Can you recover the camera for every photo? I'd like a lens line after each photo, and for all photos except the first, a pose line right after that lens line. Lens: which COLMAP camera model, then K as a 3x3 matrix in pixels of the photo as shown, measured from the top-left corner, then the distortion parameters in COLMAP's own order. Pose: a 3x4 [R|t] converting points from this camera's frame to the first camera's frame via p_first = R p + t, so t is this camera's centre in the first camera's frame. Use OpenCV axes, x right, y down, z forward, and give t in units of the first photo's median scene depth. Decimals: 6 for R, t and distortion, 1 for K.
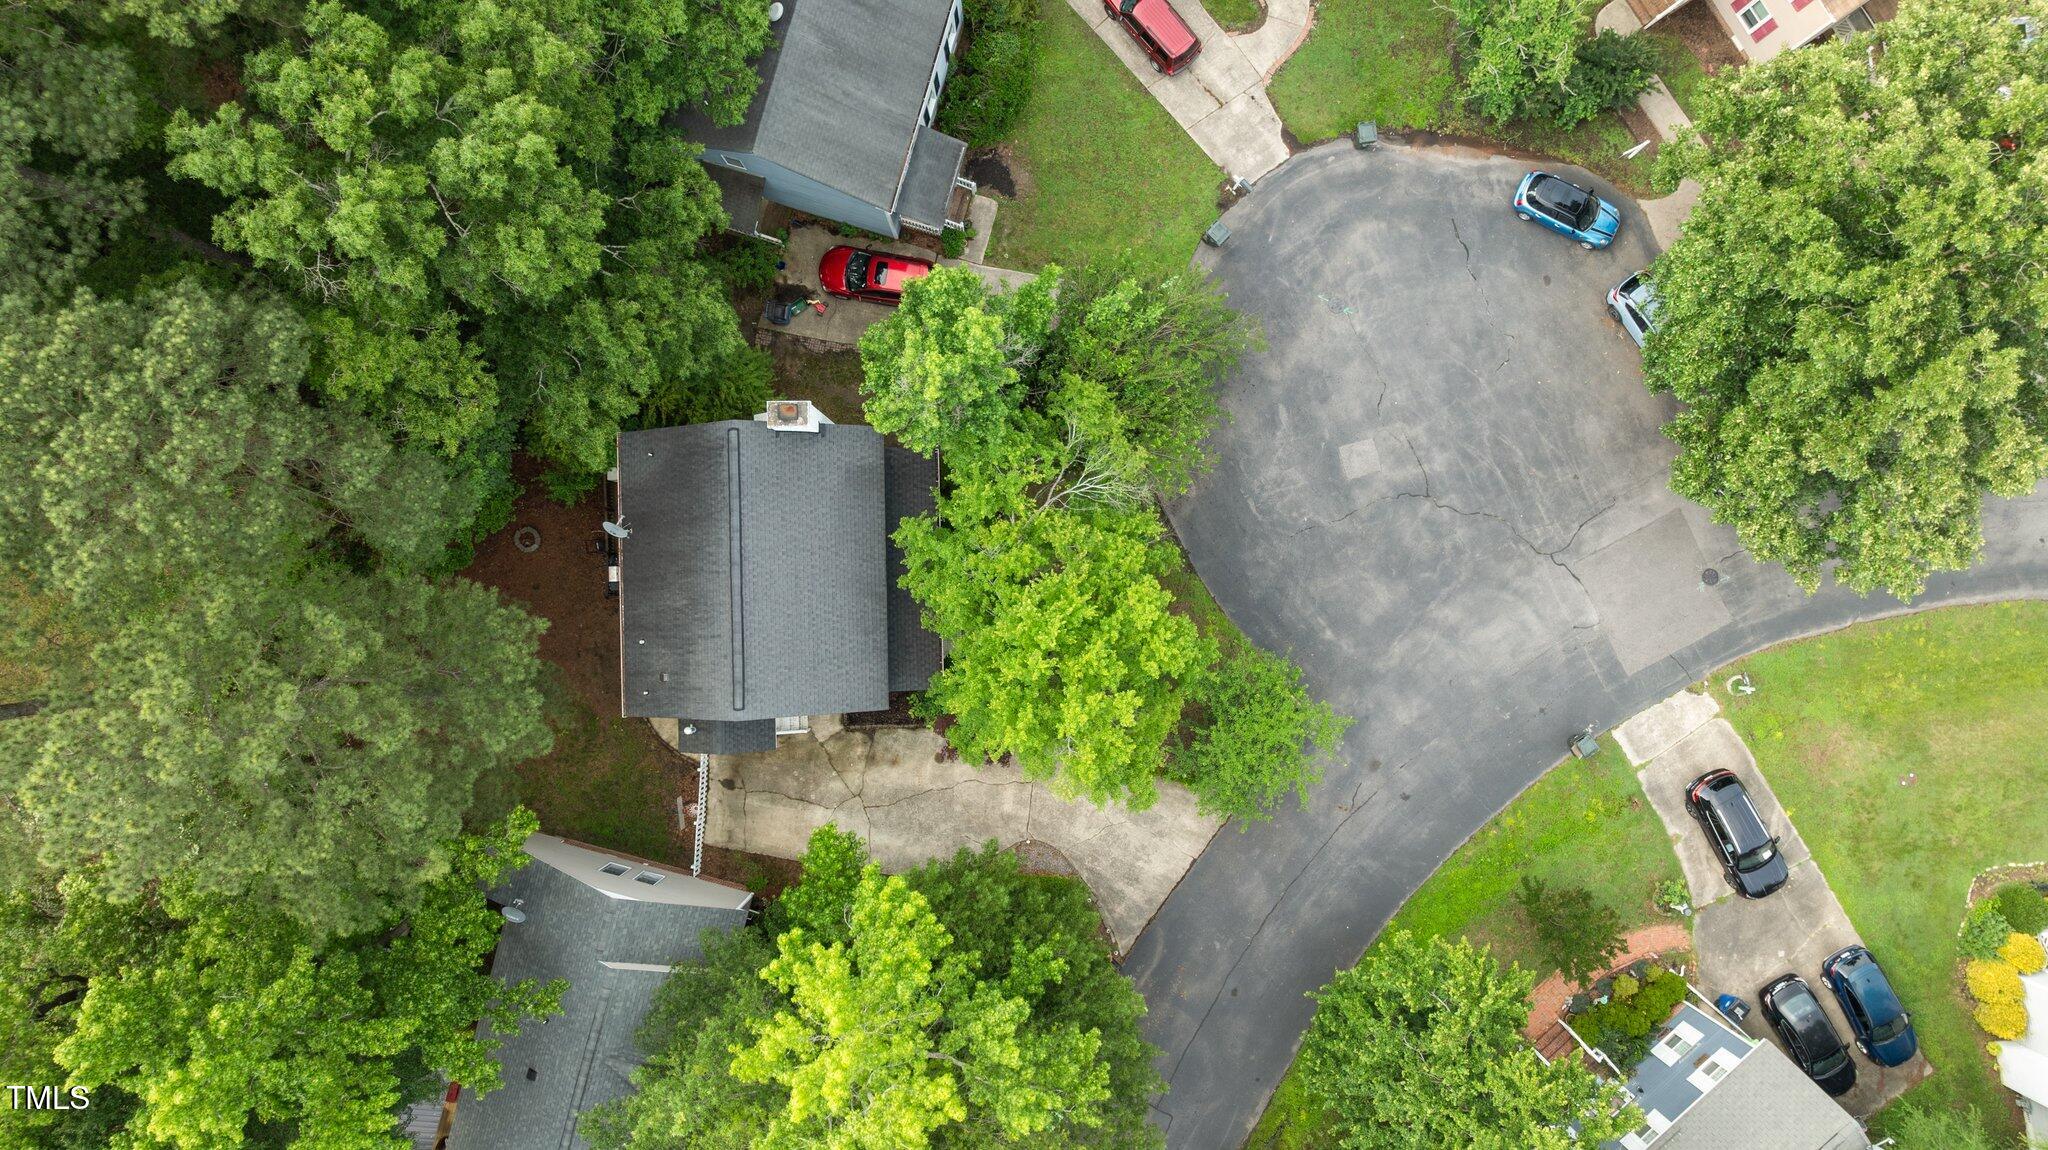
lens RADIAL K [[1440.8, 0, 1024.0], [0, 1440.8, 575.0], [0, 0, 1]] dist [0.001815, 0.000762]
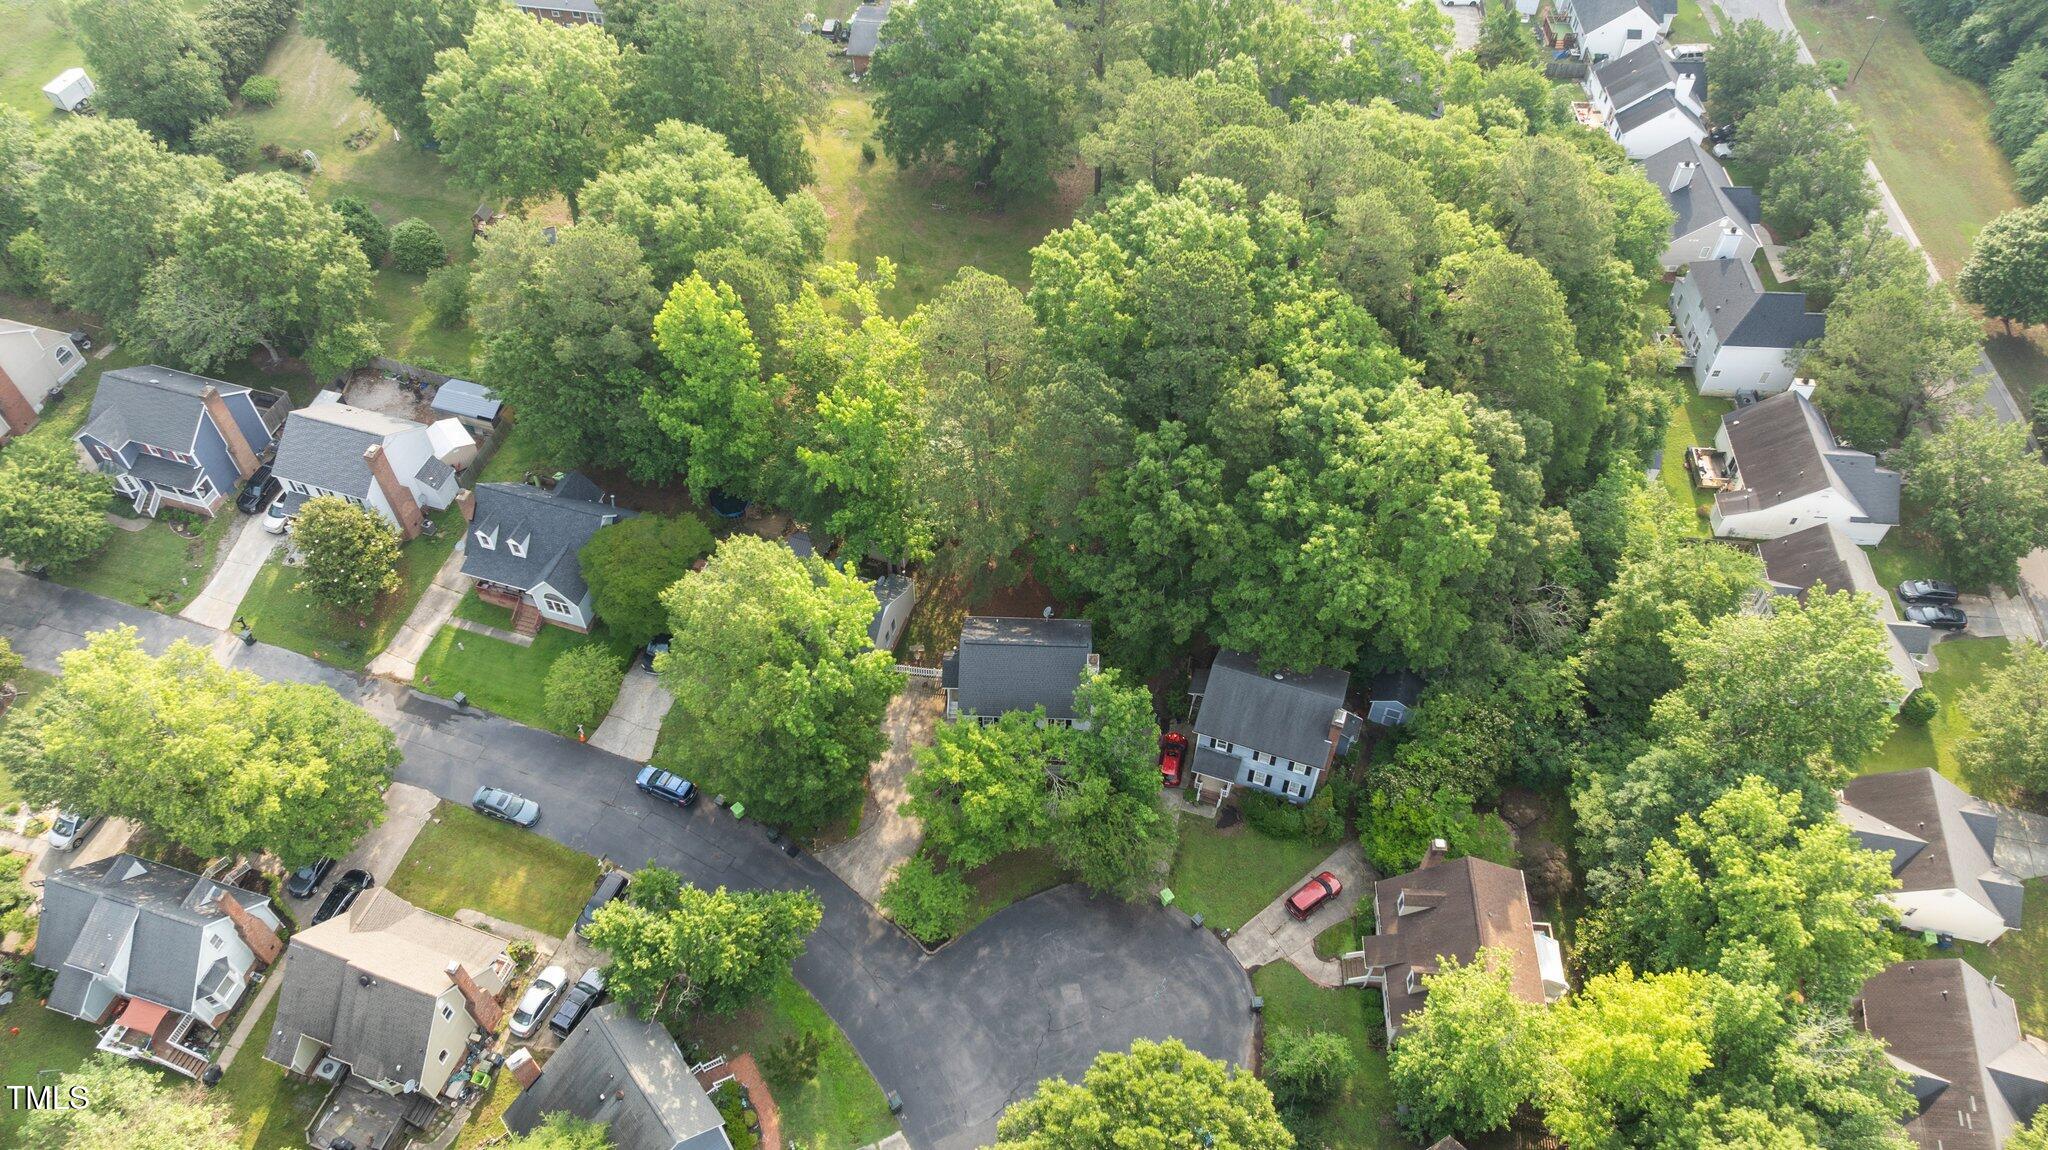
lens RADIAL K [[1422.2, 0, 1024.0], [0, 1422.2, 575.0], [0, 0, 1]] dist [0.000596, -0.000033]
pose [[-0.059692, 0.773472, -0.631013, 0.935888], [-0.998174, -0.040391, 0.044915, -0.080069], [0.009253, 0.632542, 0.774471, -0.665323]]
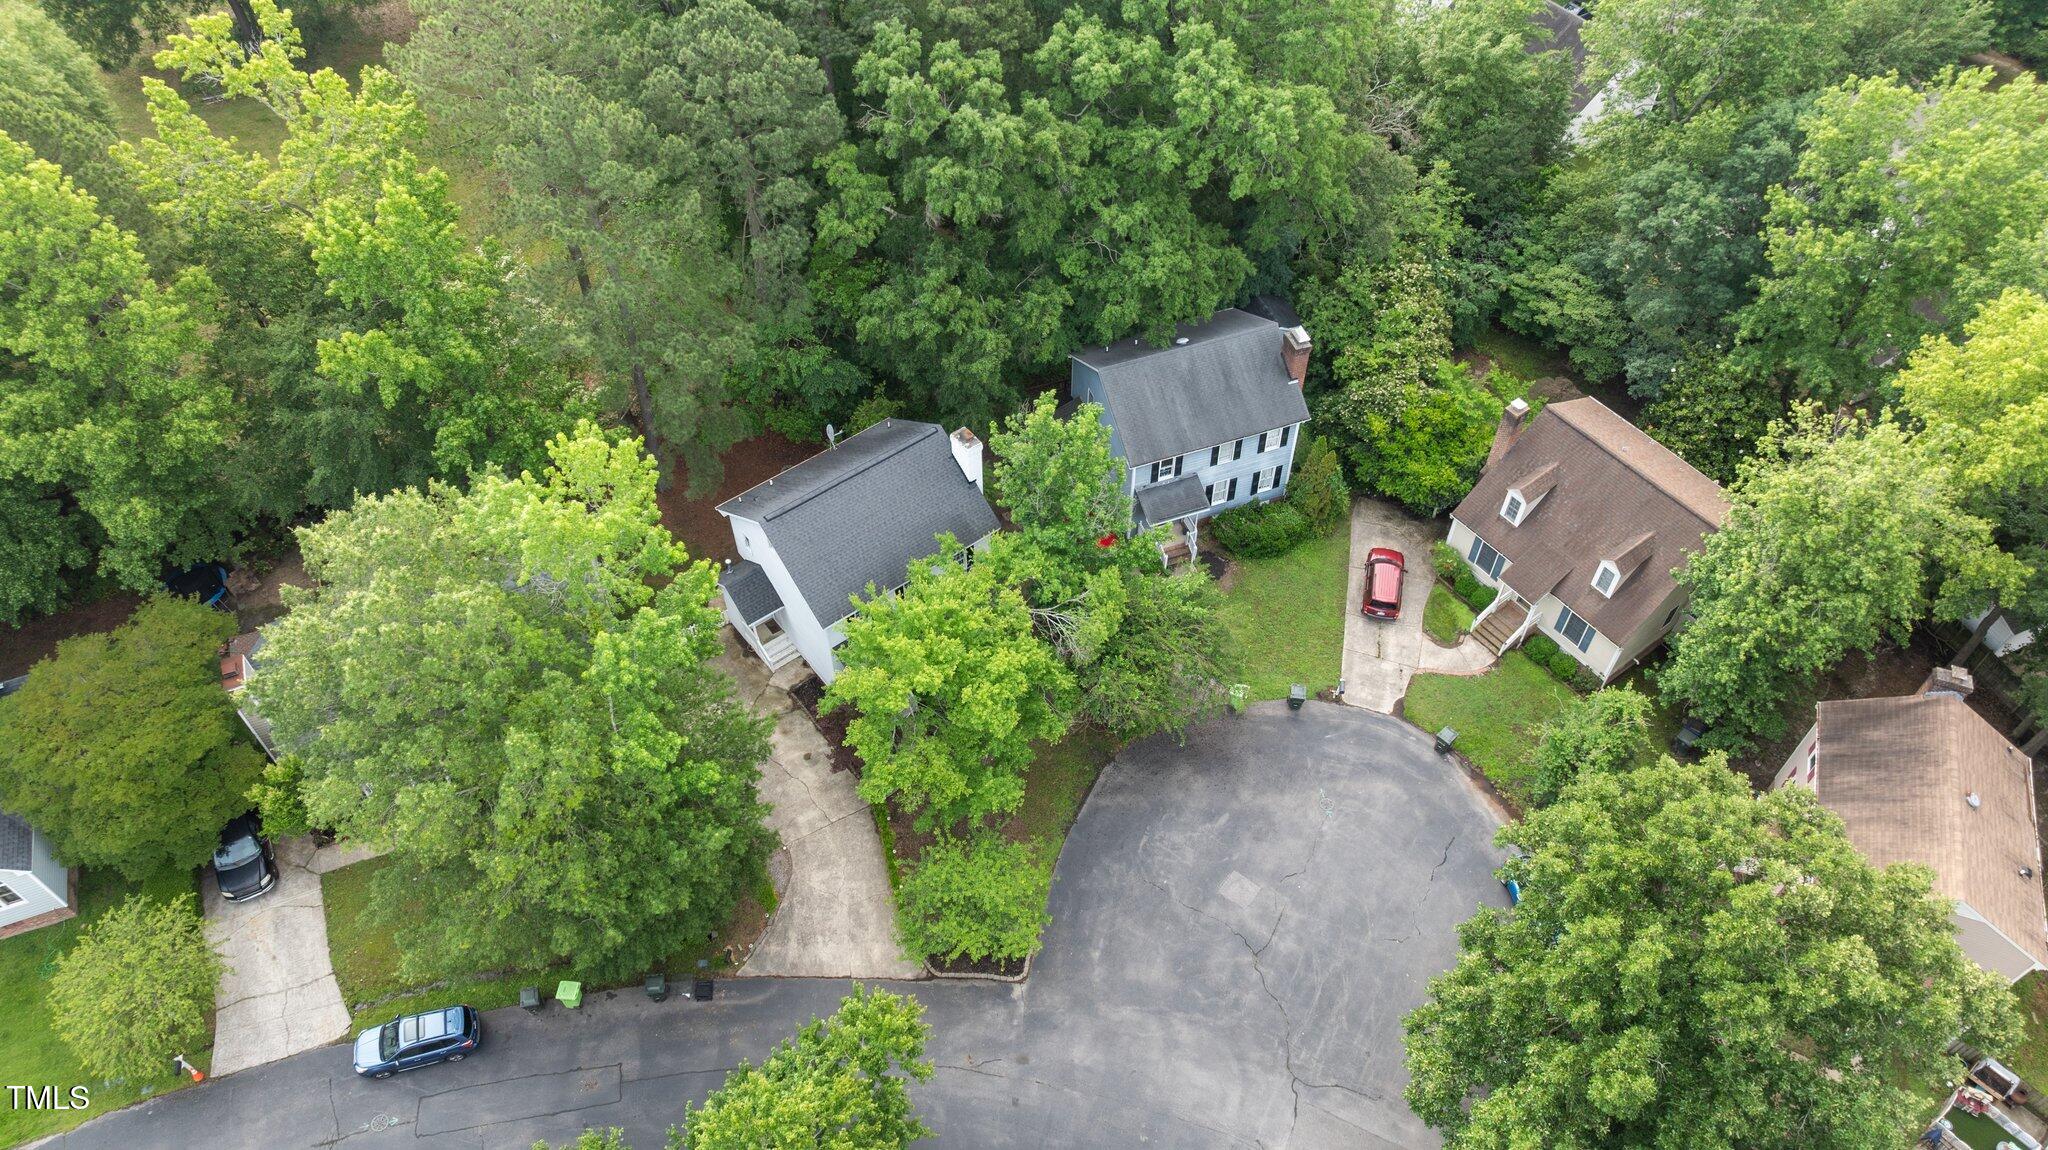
lens RADIAL K [[1440.8, 0, 1024.0], [0, 1440.8, 575.0], [0, 0, 1]] dist [0.001815, 0.000762]
pose [[0.594899, 0.617671, -0.514372, 0.553943], [-0.803751, 0.464223, -0.372131, 0.350164], [0.008929, 0.634807, 0.772619, -0.004206]]
